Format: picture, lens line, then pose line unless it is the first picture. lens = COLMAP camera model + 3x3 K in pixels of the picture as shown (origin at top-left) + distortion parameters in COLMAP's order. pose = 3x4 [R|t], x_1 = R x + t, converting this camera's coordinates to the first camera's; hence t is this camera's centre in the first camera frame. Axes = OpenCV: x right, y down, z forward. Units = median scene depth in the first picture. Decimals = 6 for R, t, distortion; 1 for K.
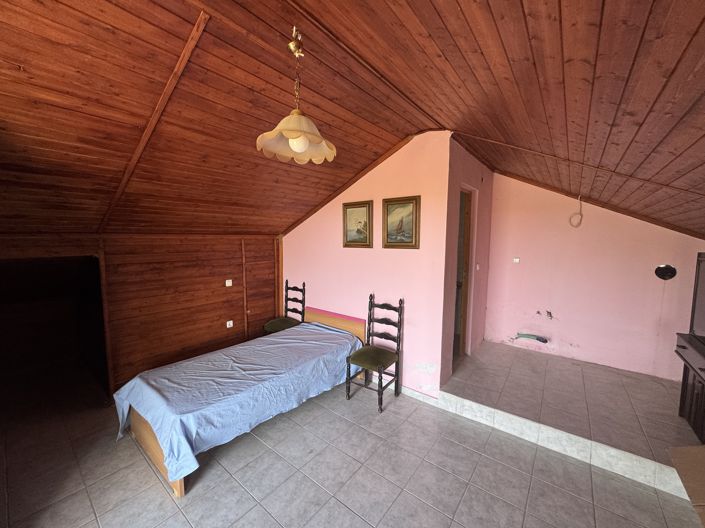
lens RADIAL K [[282.1, 0, 352.5], [0, 282.1, 264.0], [0, 0, 1]] dist [-0.001463, -0.000126]
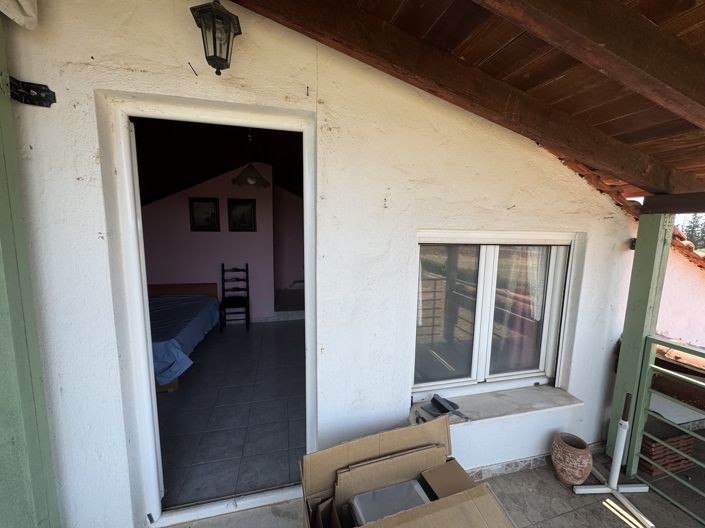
lens RADIAL K [[282.1, 0, 352.5], [0, 282.1, 264.0], [0, 0, 1]] dist [-0.001463, -0.000126]
pose [[0.613377, -0.096692, 0.783849, -0.680505], [0.060602, 0.995314, 0.075355, 0.042671], [-0.787462, 0.001282, 0.616362, -0.431621]]
